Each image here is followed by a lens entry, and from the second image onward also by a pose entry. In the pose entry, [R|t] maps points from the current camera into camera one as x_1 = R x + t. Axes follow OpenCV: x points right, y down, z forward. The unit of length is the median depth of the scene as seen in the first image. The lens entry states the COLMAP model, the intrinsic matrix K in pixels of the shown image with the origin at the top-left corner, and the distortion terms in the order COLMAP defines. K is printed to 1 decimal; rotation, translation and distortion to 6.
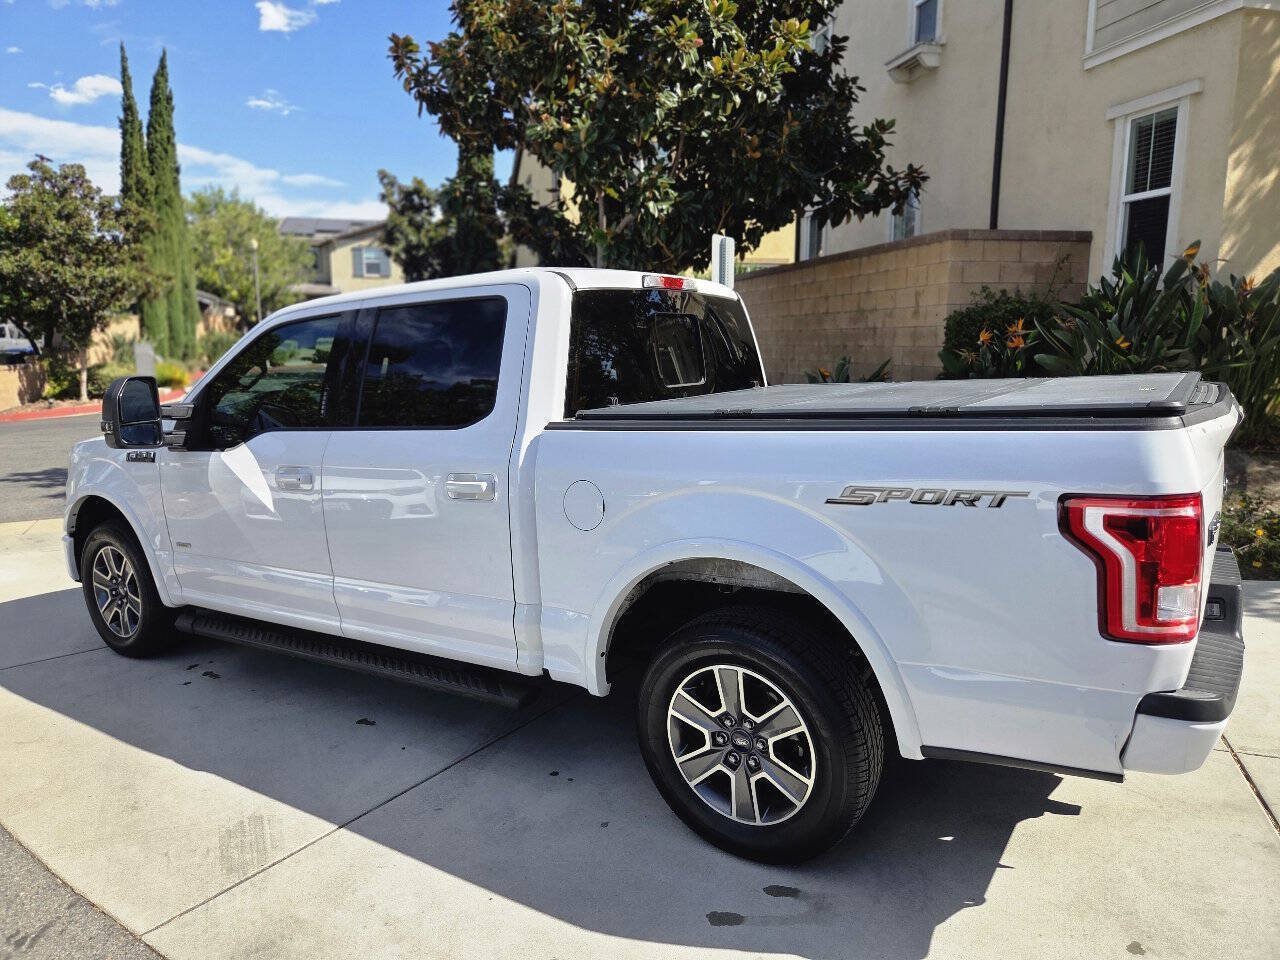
lens RADIAL K [[863.9, 0, 626.4], [0, 863.9, 479.7], [0, 0, 1]] dist [0.067291, -0.046042]
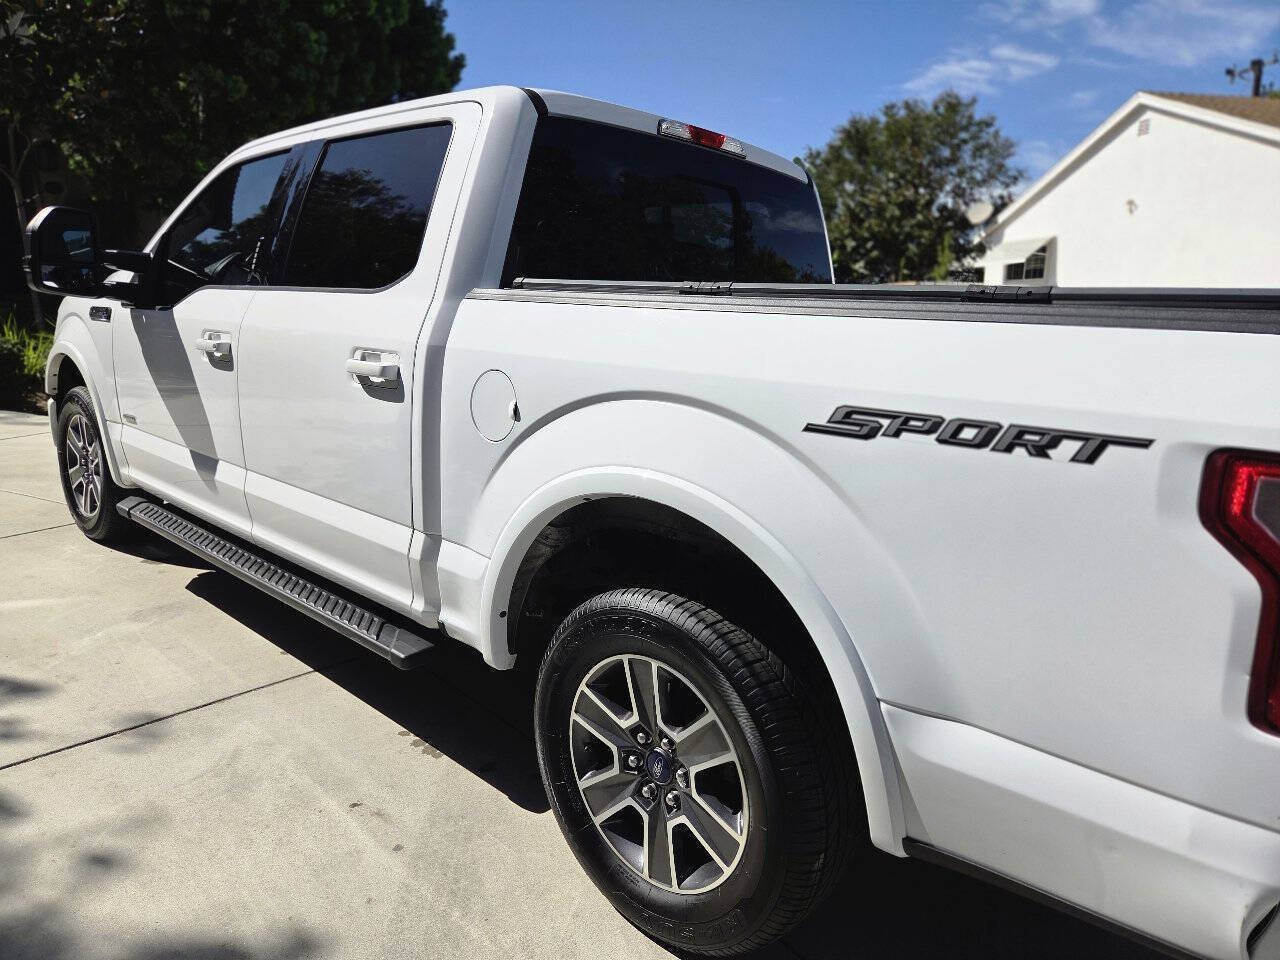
lens RADIAL K [[863.9, 0, 626.4], [0, 863.9, 479.7], [0, 0, 1]] dist [0.067291, -0.046042]
pose [[0.982220, 0.128710, -0.136663, 0.109863], [-0.121199, 0.990693, 0.061960, 0.022194], [0.143366, -0.044294, 0.988678, 0.207666]]
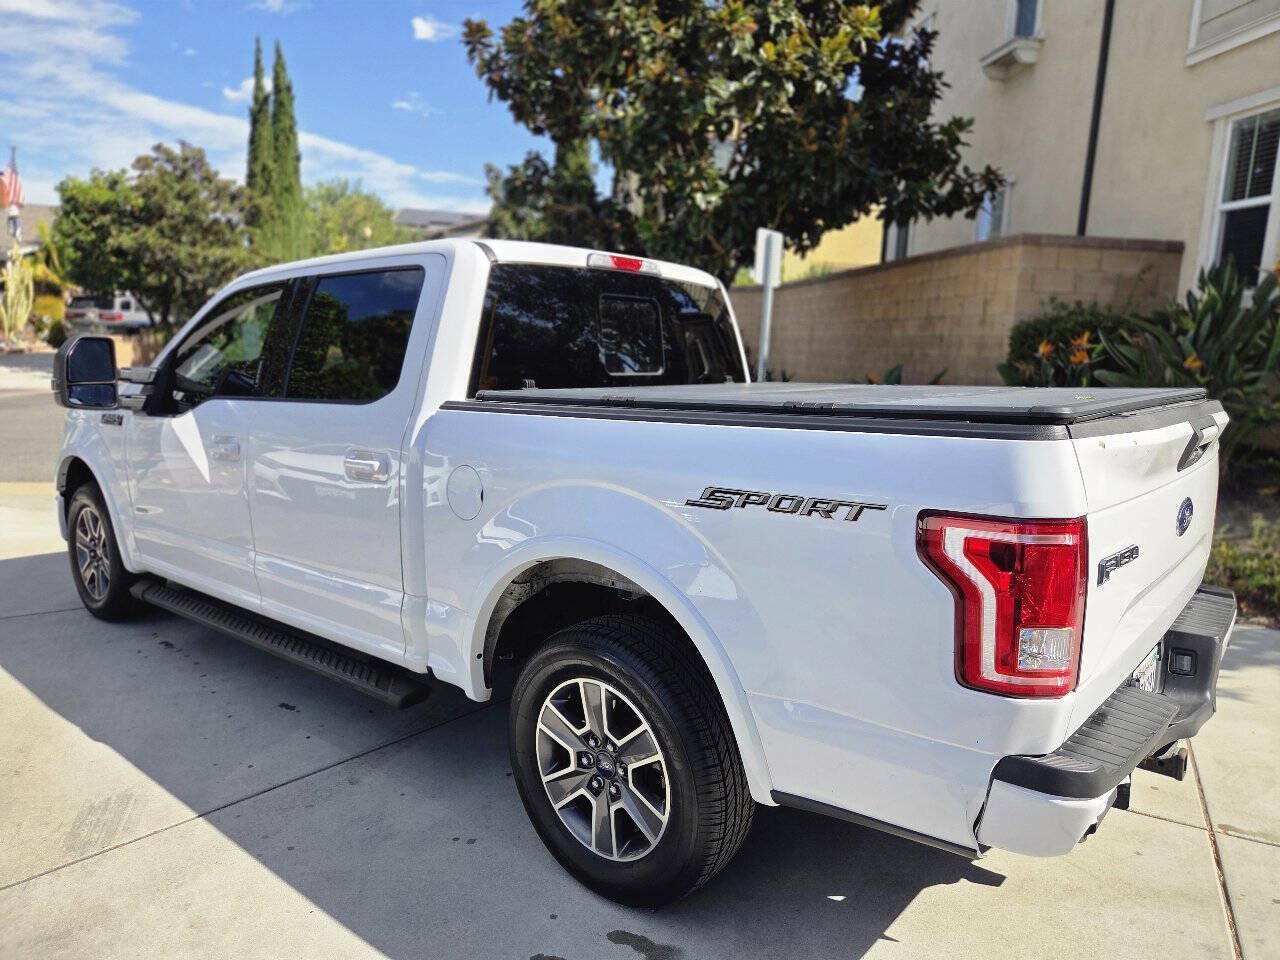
lens RADIAL K [[864.9, 0, 643.2], [0, 864.9, 474.3], [0, 0, 1]] dist [0.066673, -0.042316]
pose [[0.993318, 0.064099, -0.095971, 0.152621], [-0.064886, 0.997880, -0.005103, 0.001928], [0.095440, 0.011296, 0.995371, 0.066675]]
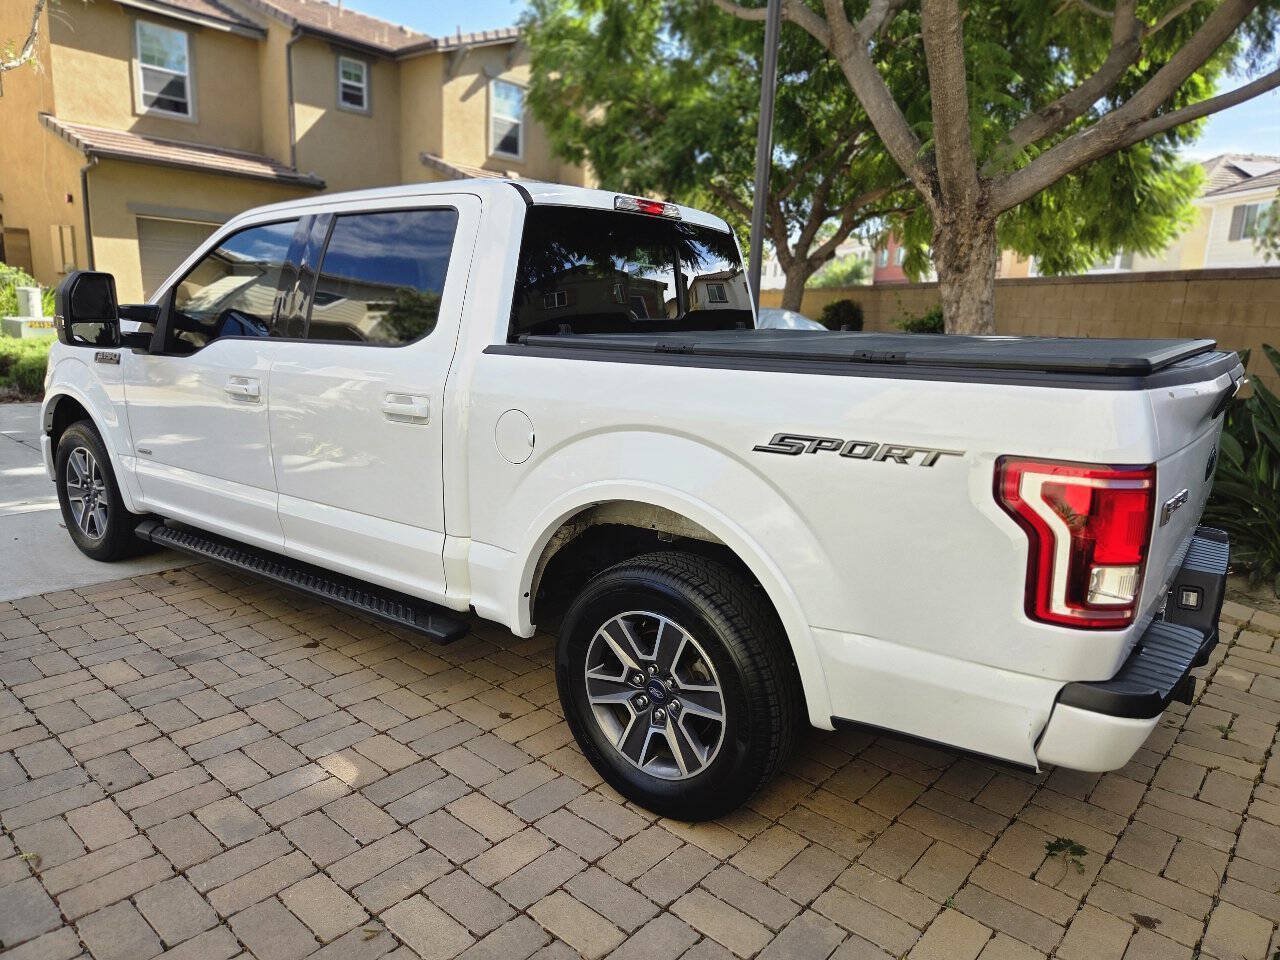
lens RADIAL K [[863.9, 0, 626.4], [0, 863.9, 479.7], [0, 0, 1]] dist [0.067291, -0.046042]
pose [[0.996272, 0.075530, -0.041679, 0.077210], [-0.072826, 0.995355, 0.062960, 0.005907], [0.046241, -0.059690, 0.997145, 0.044360]]
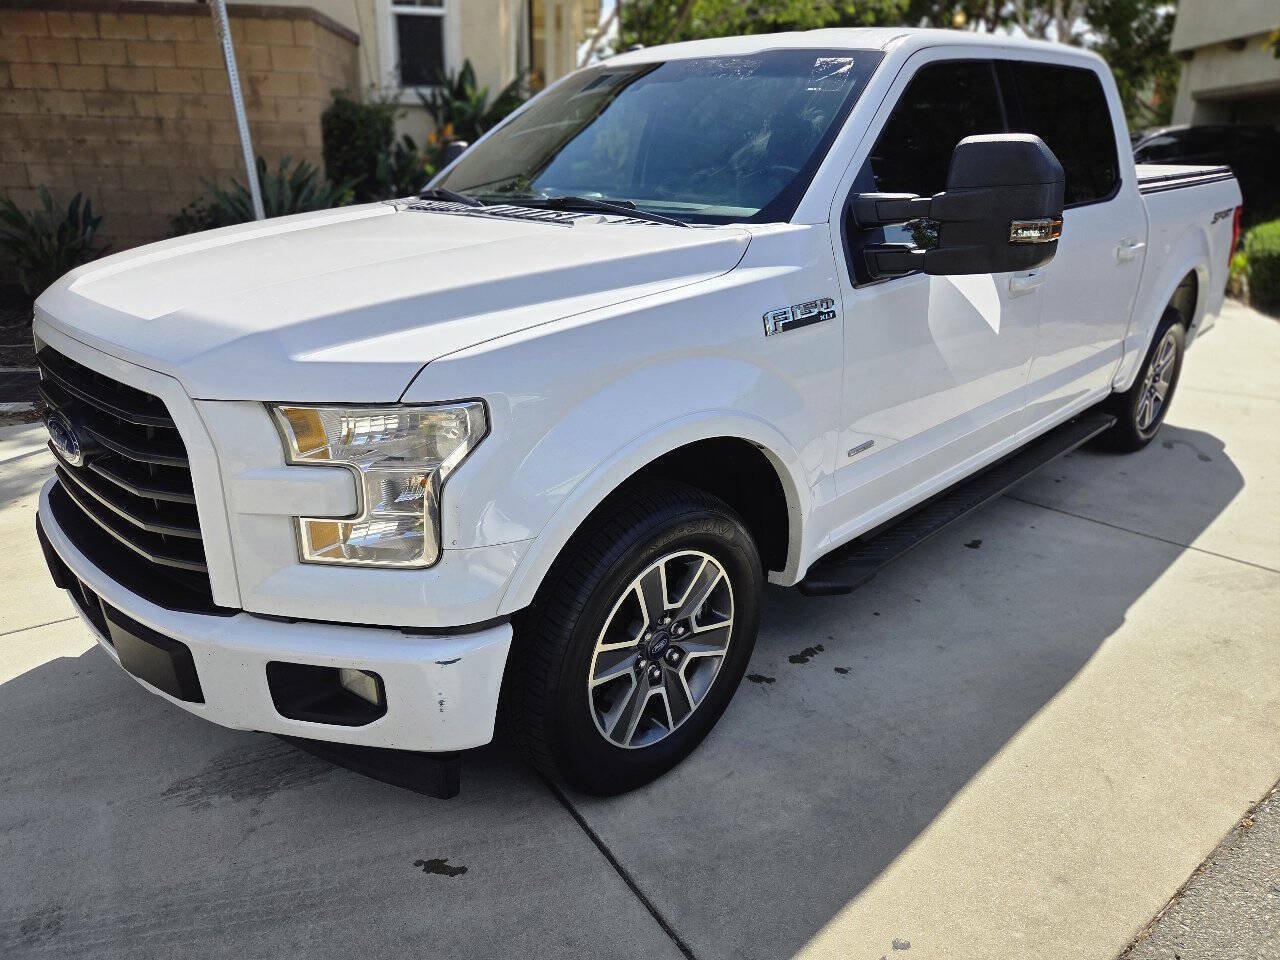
lens RADIAL K [[868.4, 0, 648.3], [0, 868.4, 486.5], [0, 0, 1]] dist [0.070151, -0.056330]
pose [[0.178788, -0.315601, 0.931896, -1.118633], [0.134890, 0.946076, 0.294524, -0.095429], [-0.974597, 0.073046, 0.211719, 1.050114]]
